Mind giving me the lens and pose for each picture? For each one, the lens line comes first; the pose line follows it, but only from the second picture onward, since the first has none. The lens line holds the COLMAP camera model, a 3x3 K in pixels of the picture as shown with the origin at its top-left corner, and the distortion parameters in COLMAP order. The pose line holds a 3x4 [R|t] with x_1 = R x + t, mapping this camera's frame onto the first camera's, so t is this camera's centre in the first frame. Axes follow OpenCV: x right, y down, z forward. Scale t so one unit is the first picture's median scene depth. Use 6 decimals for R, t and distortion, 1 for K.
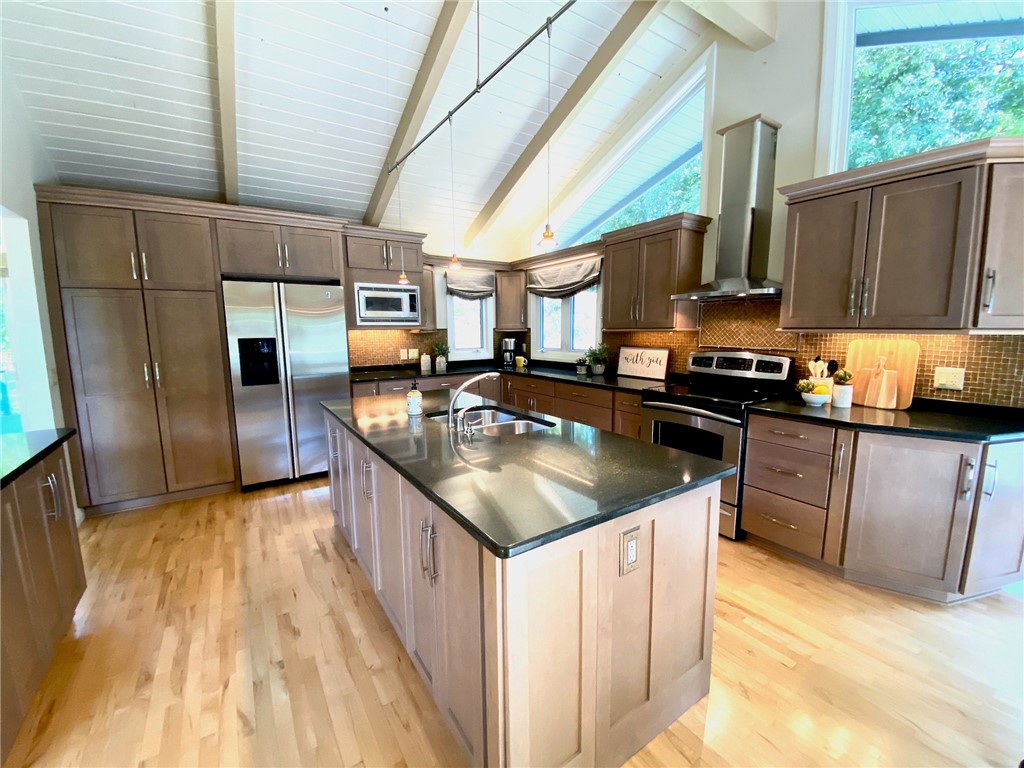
lens RADIAL K [[414.1, 0, 517.3], [0, 414.1, 385.0], [0, 0, 1]] dist [-0.013689, -0.003390]
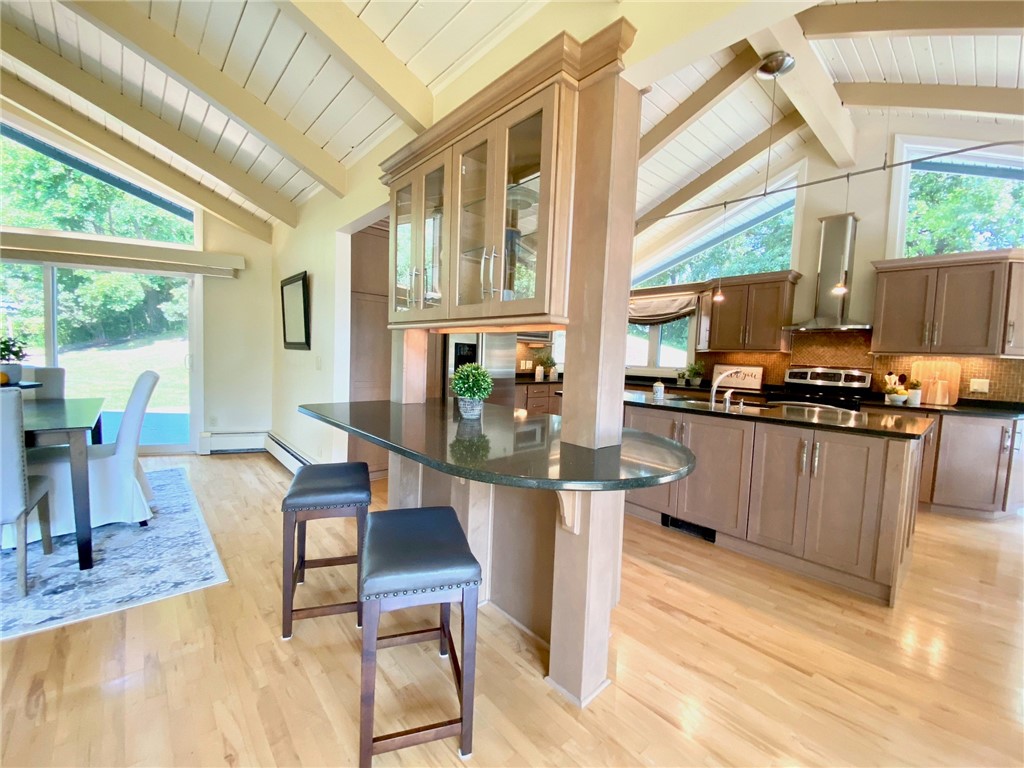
lens RADIAL K [[414.1, 0, 515.7], [0, 414.1, 384.0], [0, 0, 1]] dist [-0.013689, -0.003390]
pose [[0.990275, 0.036442, 0.134264, -0.693748], [-0.027143, 0.997146, -0.070449, 0.098088], [-0.136448, 0.066120, 0.988438, -0.244419]]
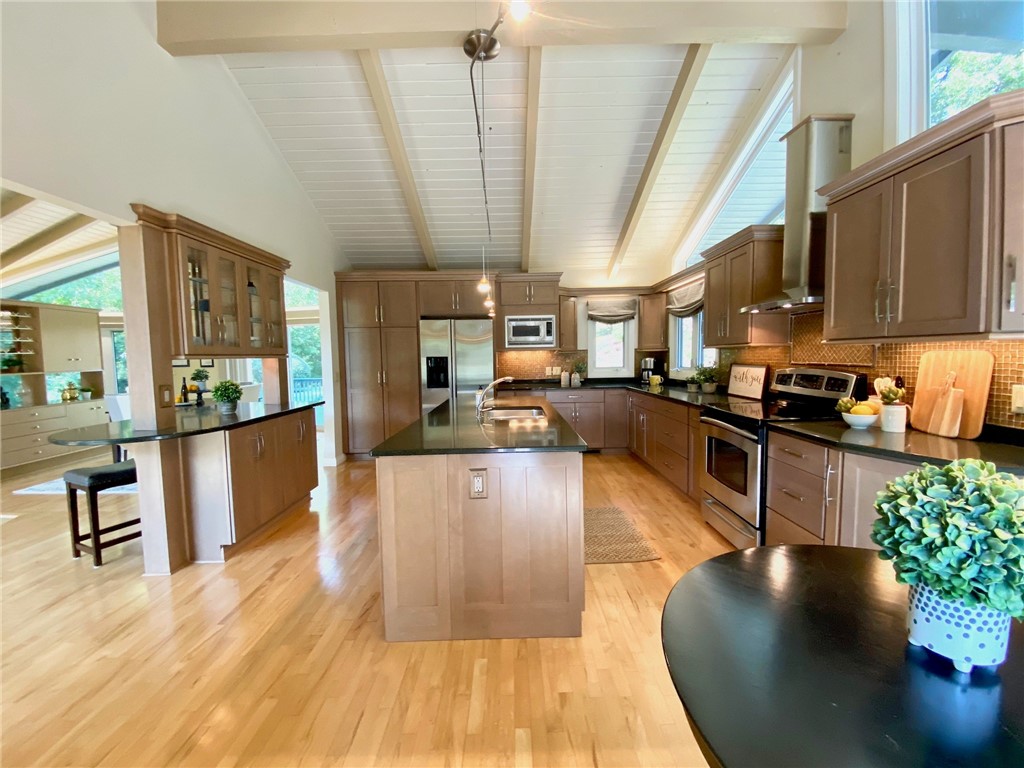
lens RADIAL K [[414.1, 0, 514.9], [0, 414.1, 383.0], [0, 0, 1]] dist [-0.013689, -0.003390]
pose [[0.834640, 0.027387, -0.550114, 0.465537], [-0.061896, 0.997100, -0.044270, 0.030174], [0.547306, 0.070999, 0.833915, -0.091050]]
